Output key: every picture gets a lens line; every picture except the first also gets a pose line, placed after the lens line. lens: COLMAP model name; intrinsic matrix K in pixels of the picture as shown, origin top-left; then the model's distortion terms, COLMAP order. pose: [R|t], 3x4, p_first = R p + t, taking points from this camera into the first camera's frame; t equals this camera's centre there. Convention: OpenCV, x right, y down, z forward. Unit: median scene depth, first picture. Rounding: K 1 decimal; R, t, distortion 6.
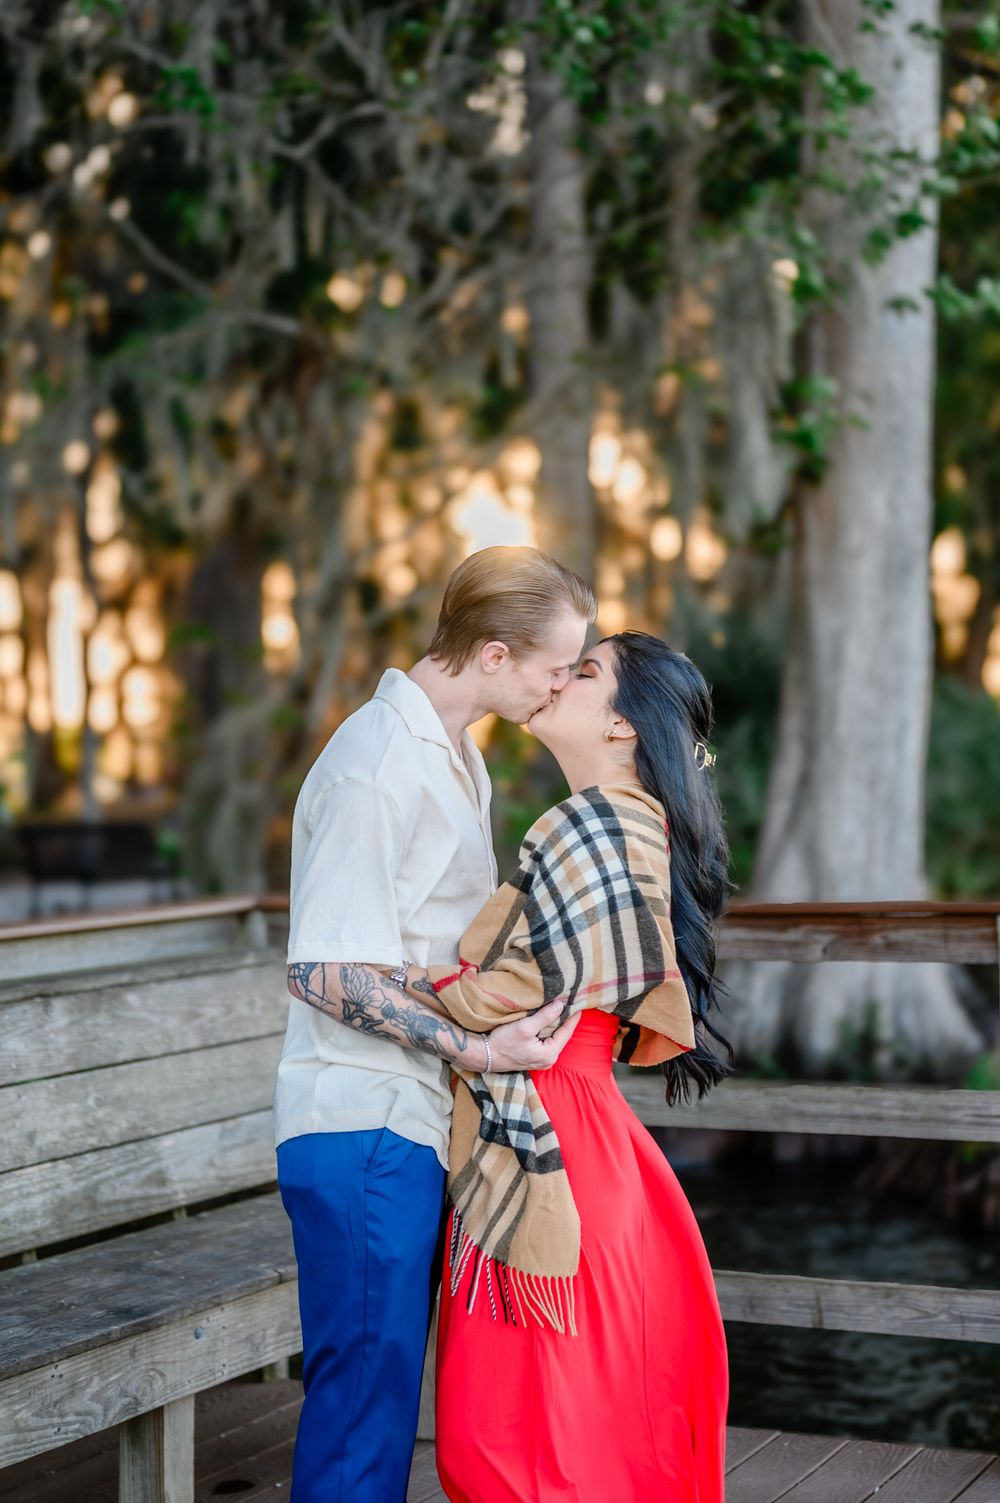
lens RADIAL K [[2466.4, 0, 500.0], [0, 2466.4, 751.5], [0, 0, 1]] dist [-0.004748, 0.011825]
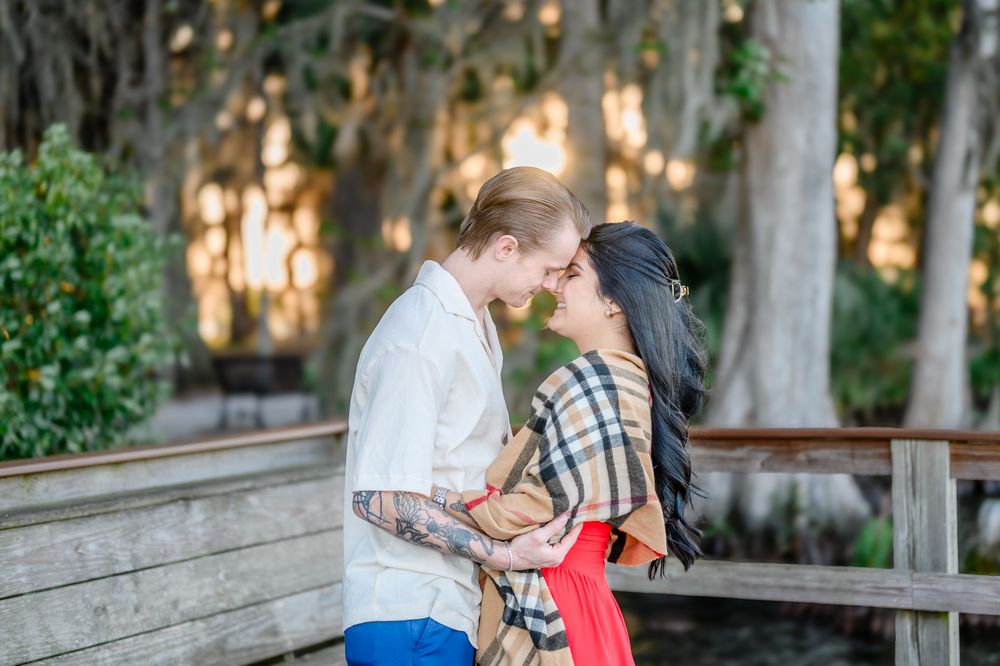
lens RADIAL K [[1583.4, 0, 499.8], [0, 1583.4, 387.0], [0, 0, 1]] dist [0.121015, 0.037700]
pose [[0.999730, 0.005884, -0.022496, 0.006378], [-0.004693, 0.998602, 0.052649, -0.008836], [0.022775, -0.052529, 0.998360, 0.136867]]
